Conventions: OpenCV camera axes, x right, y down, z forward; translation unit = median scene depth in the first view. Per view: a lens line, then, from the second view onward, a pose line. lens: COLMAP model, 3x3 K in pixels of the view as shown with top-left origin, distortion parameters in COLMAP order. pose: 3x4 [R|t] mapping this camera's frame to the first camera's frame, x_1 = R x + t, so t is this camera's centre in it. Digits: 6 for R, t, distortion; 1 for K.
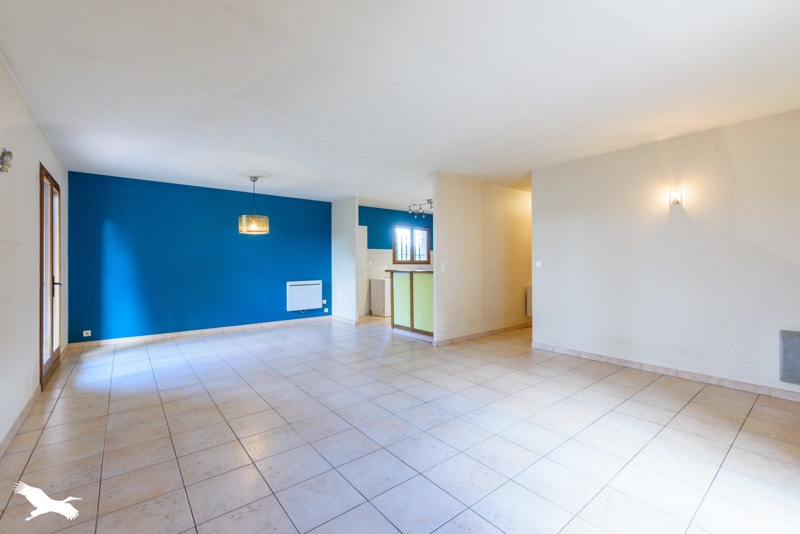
lens RADIAL K [[346.6, 0, 402.0], [0, 346.6, 264.4], [0, 0, 1]] dist [0.003587, 0.000456]
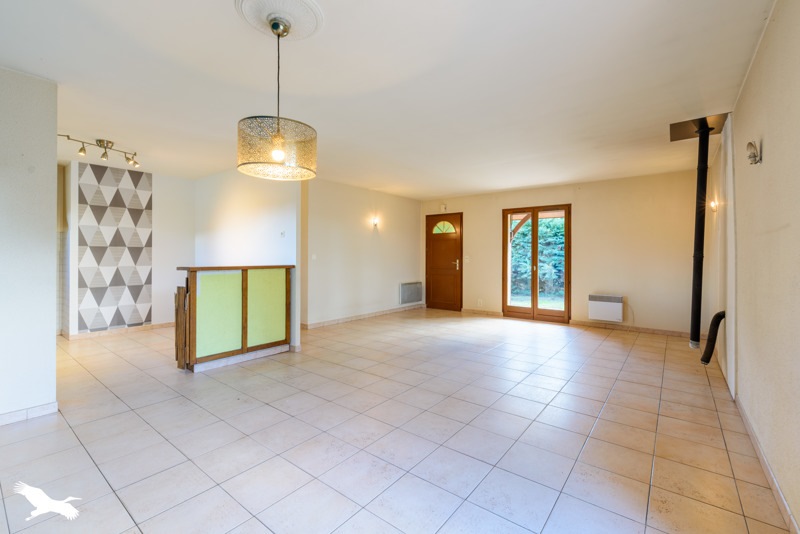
lens RADIAL K [[346.6, 0, 402.4], [0, 346.6, 260.6], [0, 0, 1]] dist [0.003587, 0.000456]
pose [[-0.221502, -0.006485, 0.975138, -0.779548], [0.004637, 0.999960, 0.007704, 0.003130], [-0.975149, 0.006228, -0.221462, 0.905920]]
